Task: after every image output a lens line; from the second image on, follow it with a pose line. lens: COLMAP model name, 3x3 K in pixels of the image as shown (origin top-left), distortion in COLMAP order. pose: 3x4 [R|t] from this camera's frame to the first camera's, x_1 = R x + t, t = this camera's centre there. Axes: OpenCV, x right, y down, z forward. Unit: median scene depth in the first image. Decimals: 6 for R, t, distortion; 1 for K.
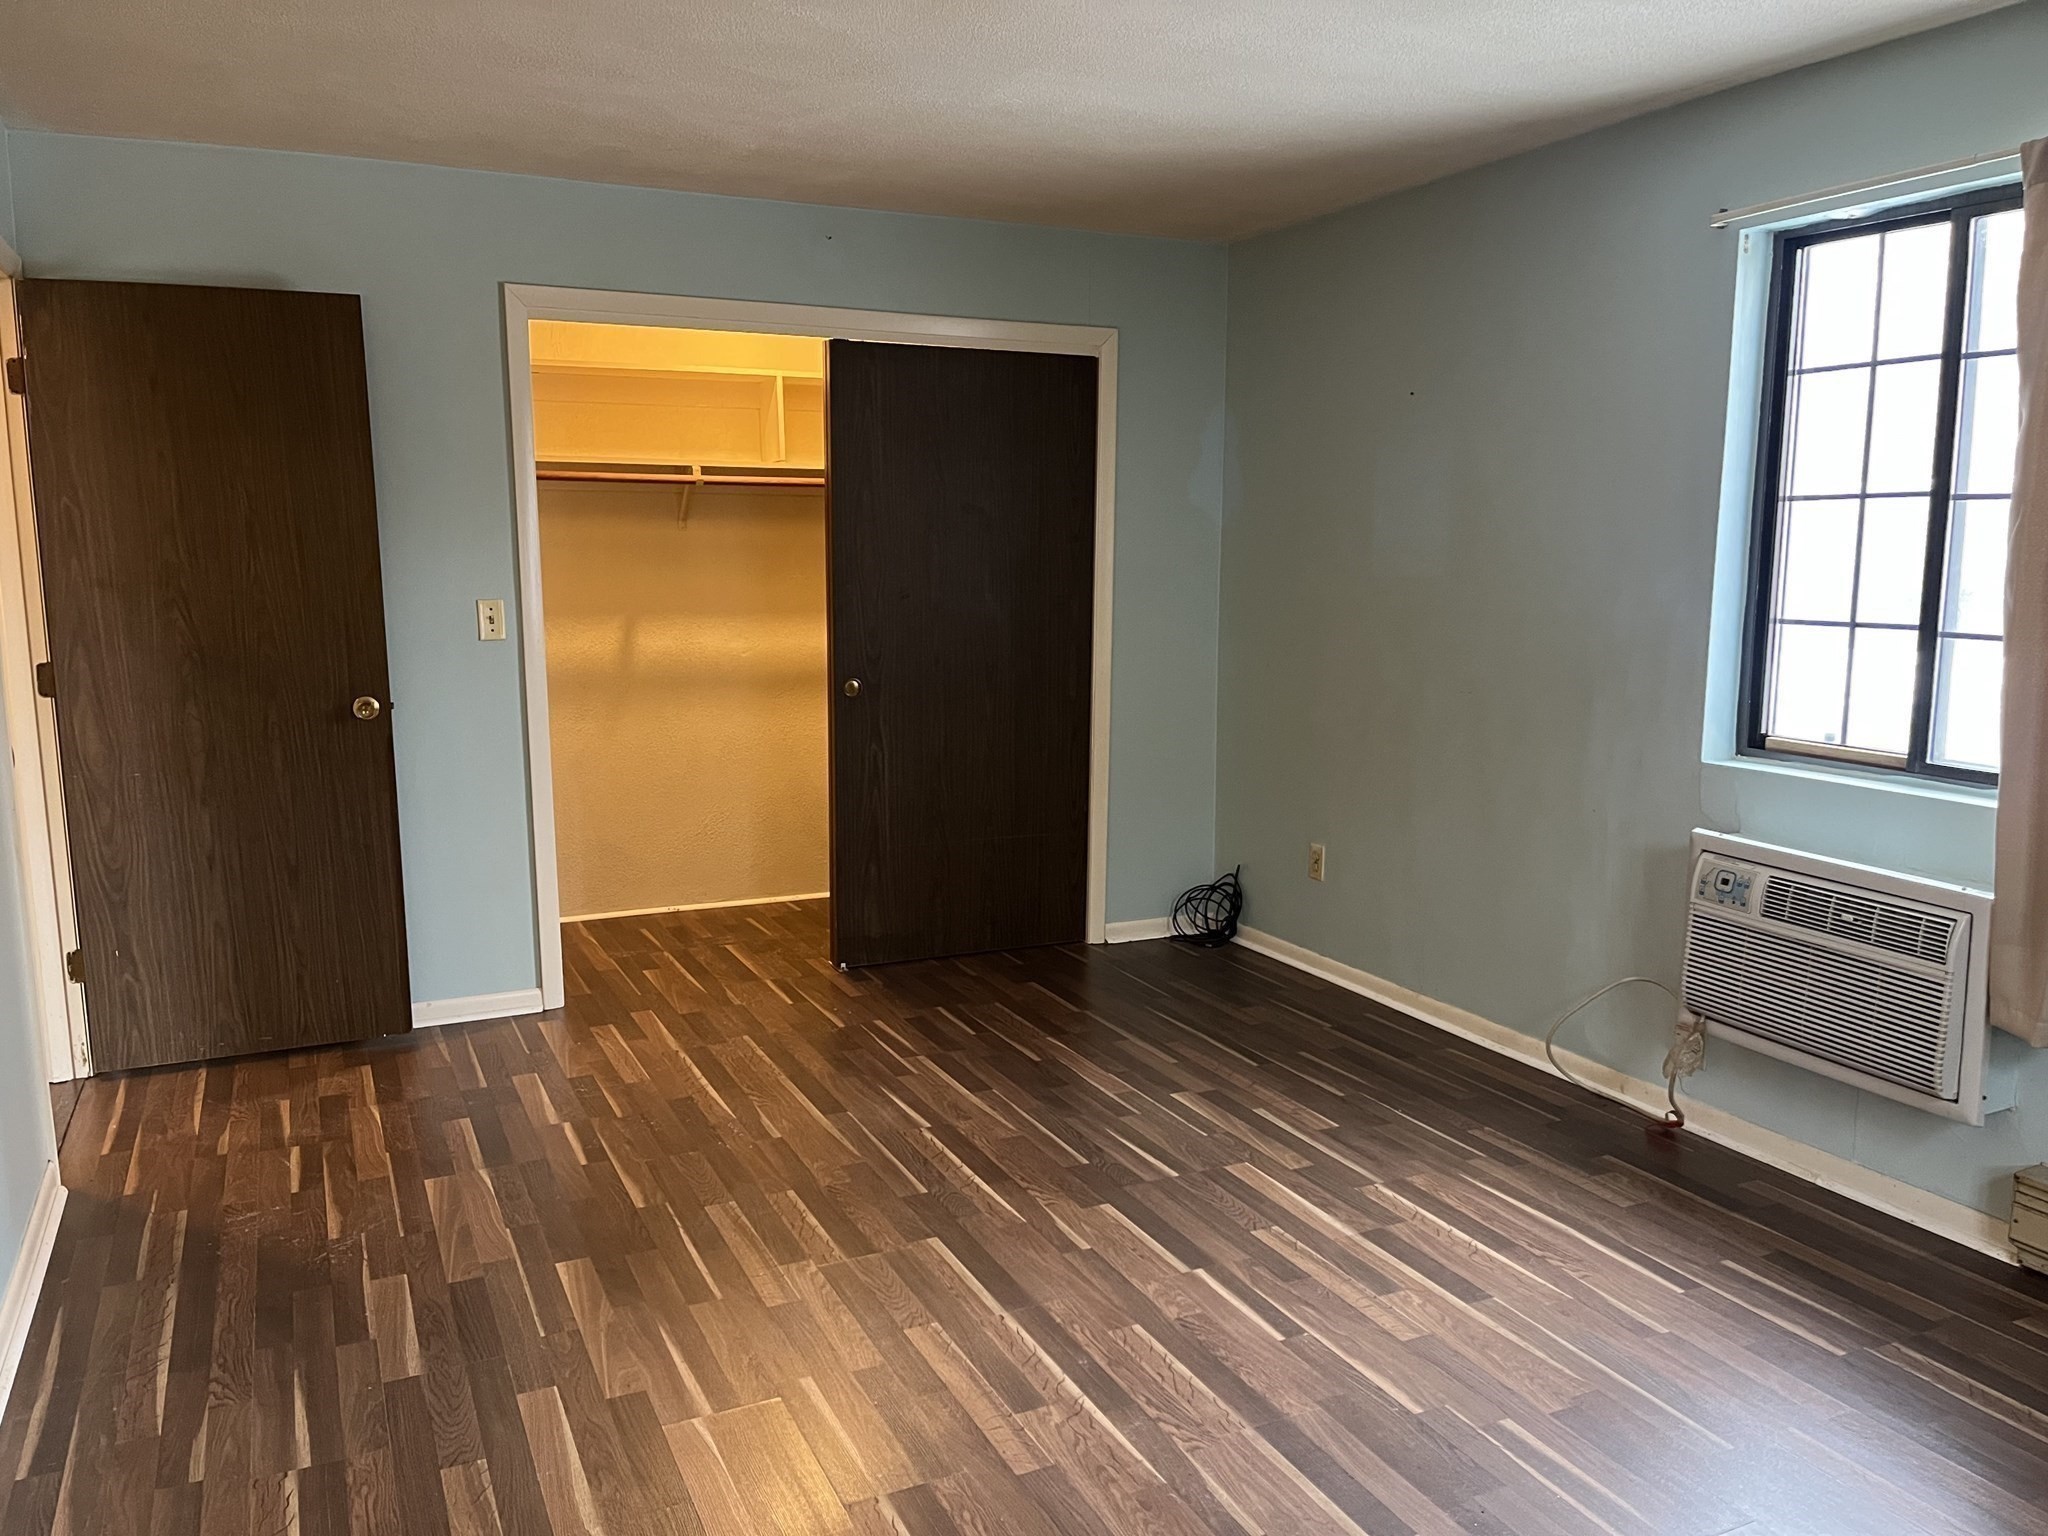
lens RADIAL K [[1551.0, 0, 1021.7], [0, 1551.0, 773.8], [0, 0, 1]] dist [0.049972, -0.047766]
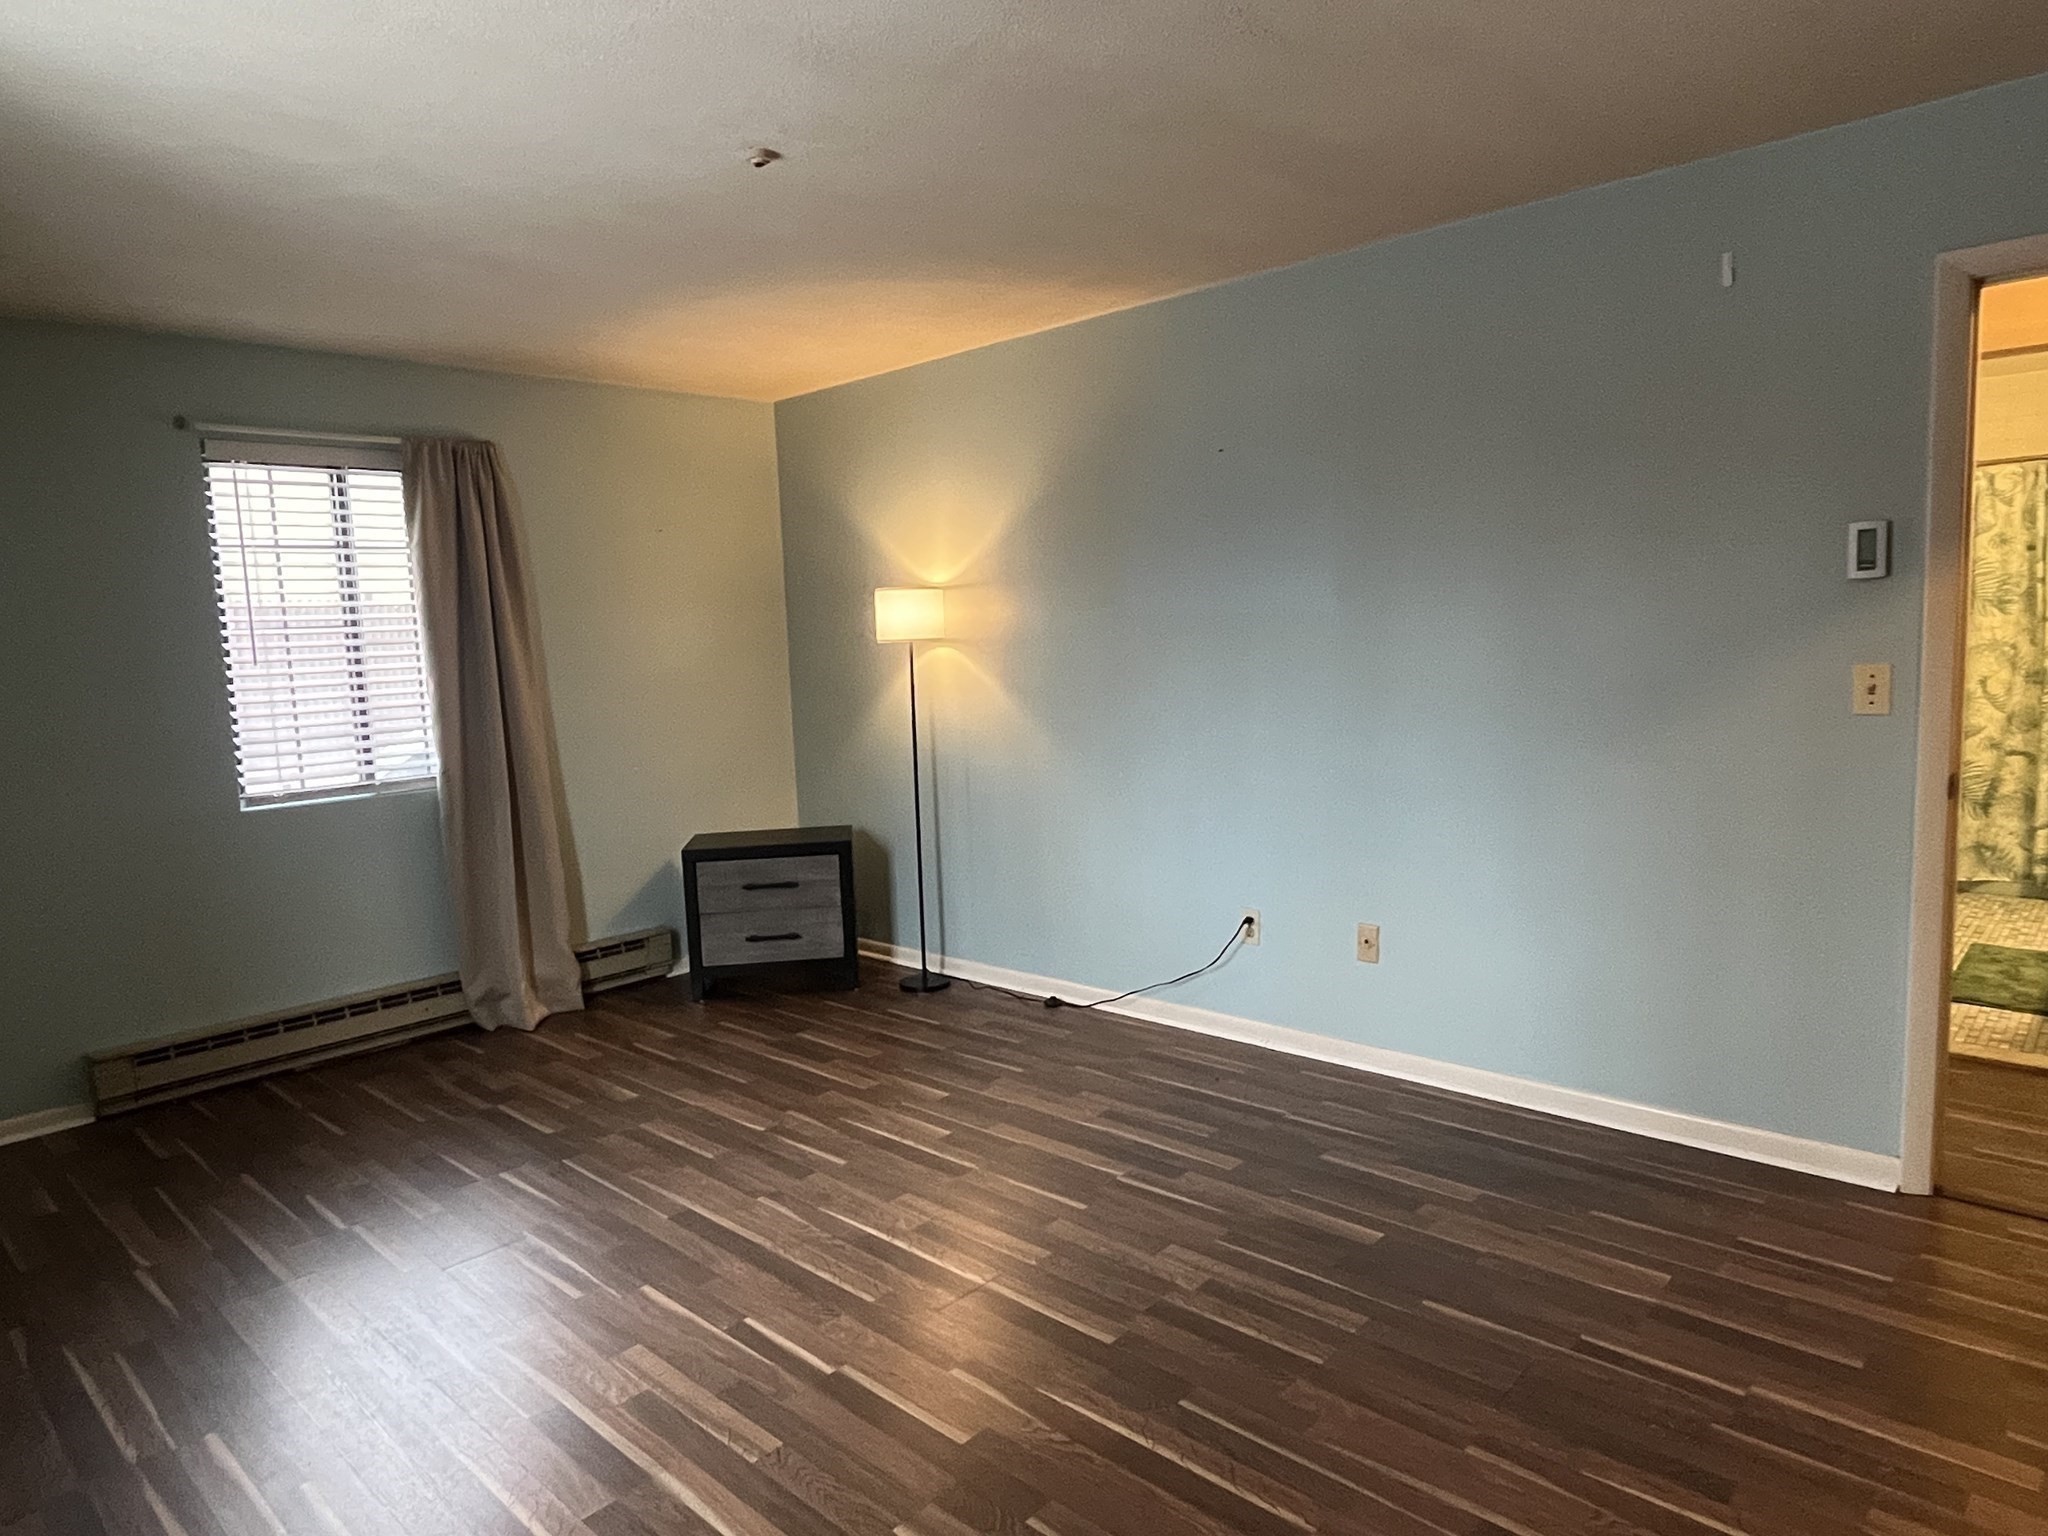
lens RADIAL K [[1257.7, 0, 1027.8], [0, 1257.7, 764.5], [0, 0, 1]] dist [0.001451, 0.001203]
pose [[-0.926559, 0.085478, -0.366308, 0.253246], [-0.010565, 0.967540, 0.252498, -0.250850], [0.376000, 0.237824, -0.895580, 1.644395]]
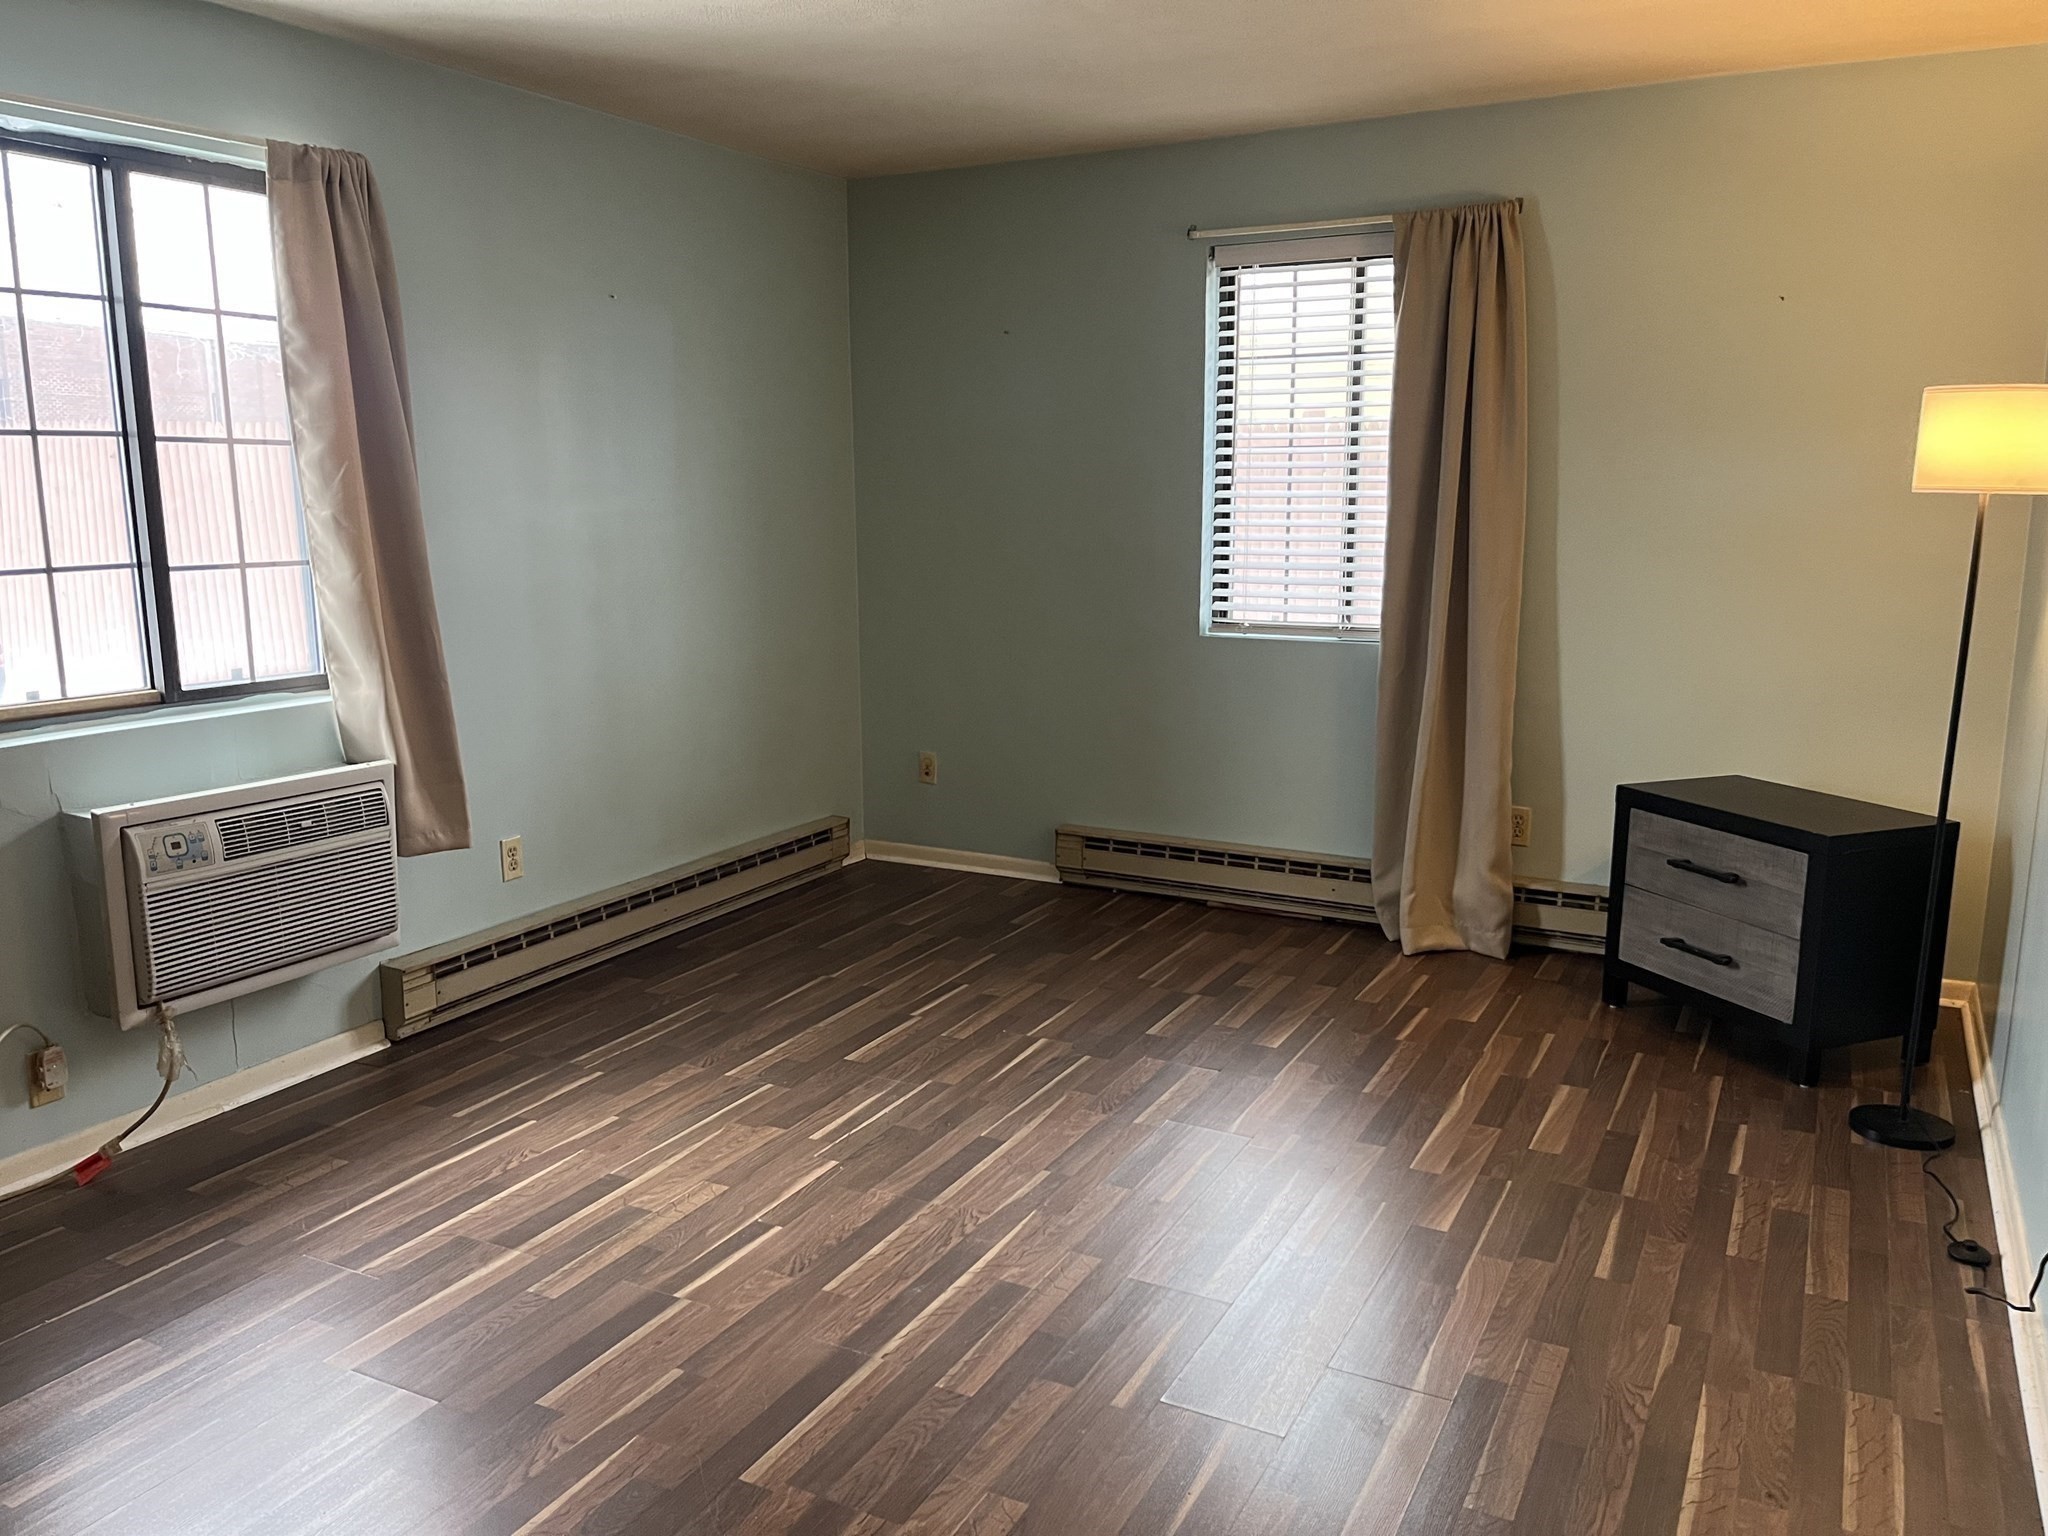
lens RADIAL K [[1551.0, 0, 1012.0], [0, 1551.0, 779.9], [0, 0, 1]] dist [0.049972, -0.047766]
pose [[-0.600289, -0.142476, 0.786990, -0.652009], [0.127427, 0.954397, 0.269980, -0.176819], [-0.789566, 0.262350, -0.554759, 1.249918]]
